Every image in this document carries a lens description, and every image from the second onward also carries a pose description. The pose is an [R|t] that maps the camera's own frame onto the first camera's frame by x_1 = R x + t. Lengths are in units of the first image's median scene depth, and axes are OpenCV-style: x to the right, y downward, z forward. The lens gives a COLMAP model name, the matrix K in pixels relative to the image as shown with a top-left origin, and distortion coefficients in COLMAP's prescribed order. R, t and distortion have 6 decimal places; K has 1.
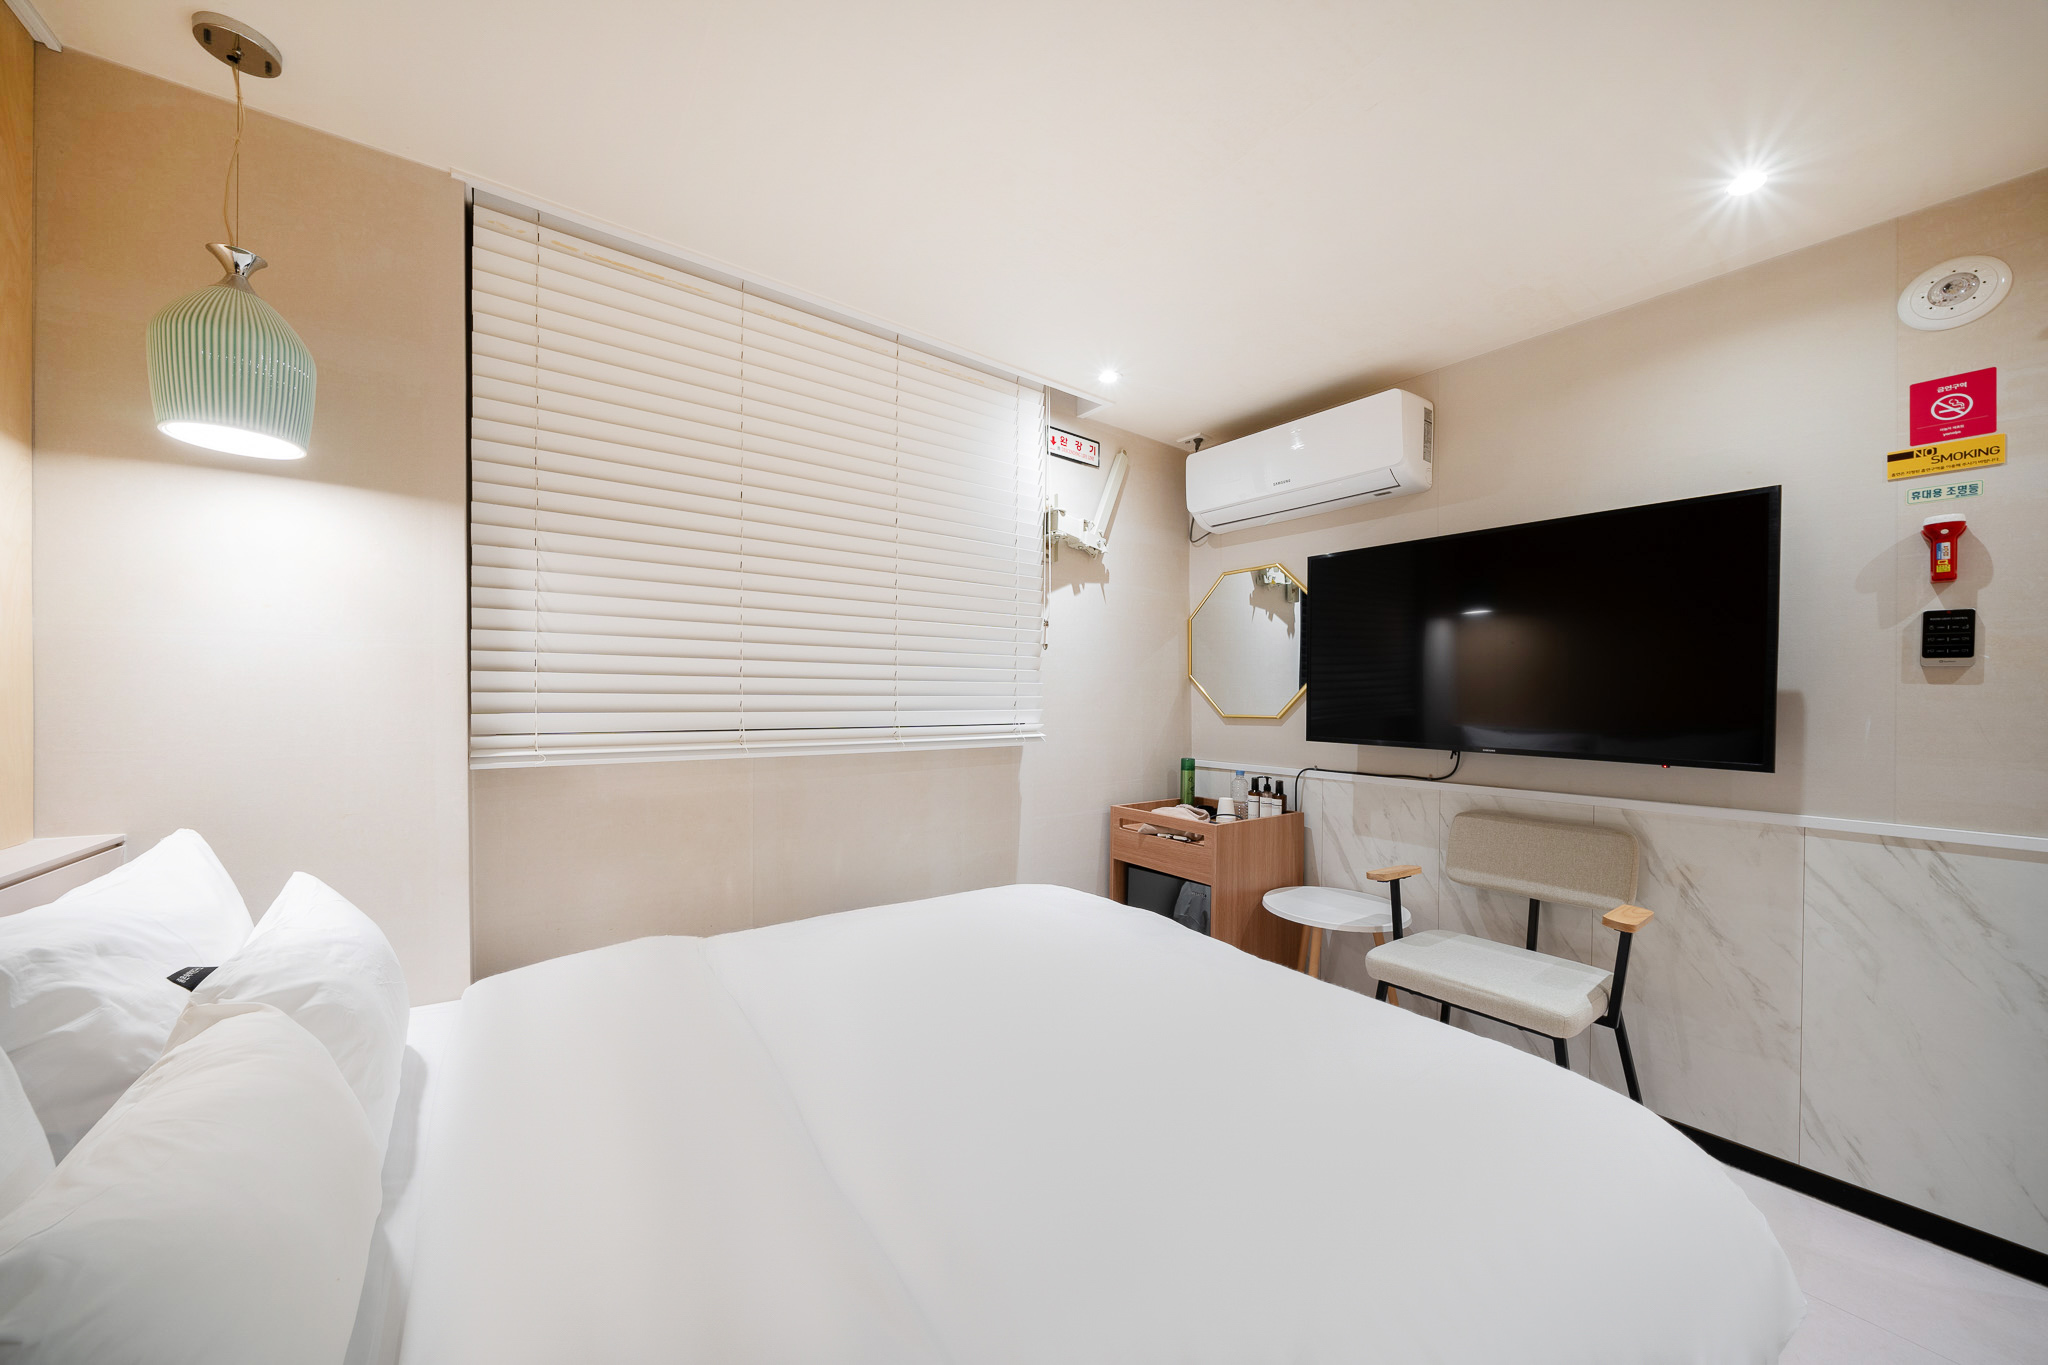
lens RADIAL K [[702.7, 0, 1008.3], [0, 702.7, 698.8], [0, 0, 1]] dist [-0.000486, -0.000070]
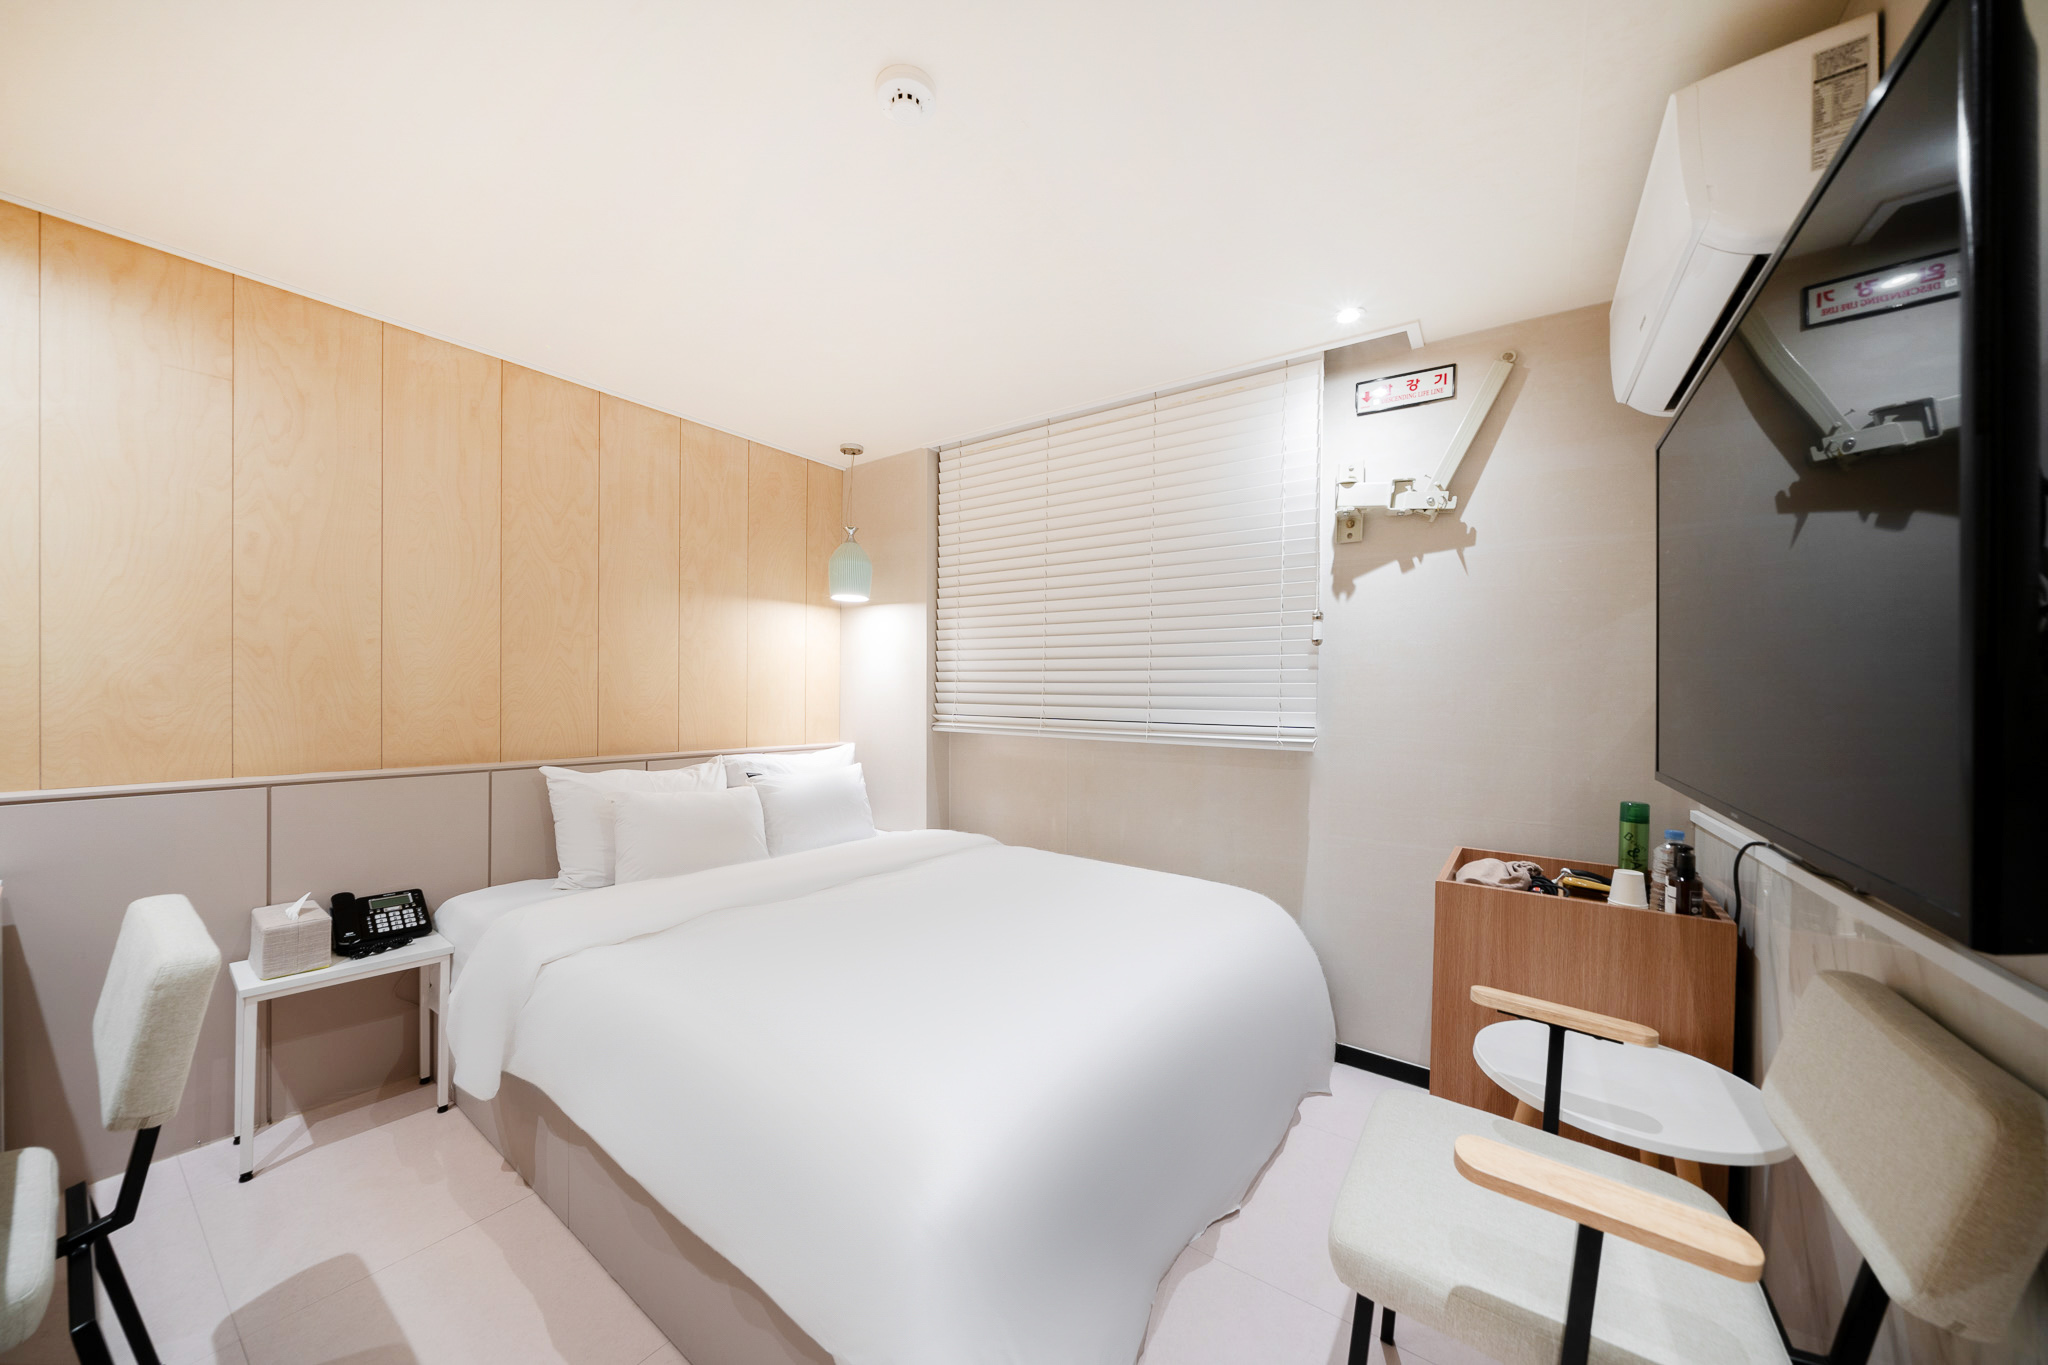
lens RADIAL K [[702.7, 0, 1008.3], [0, 702.7, 698.8], [0, 0, 1]] dist [-0.000486, -0.000070]
pose [[0.323193, 0.001127, -0.946332, 0.815211], [-0.017176, 0.999842, -0.004675, 0.009139], [0.946177, 0.017765, 0.323161, 0.360035]]
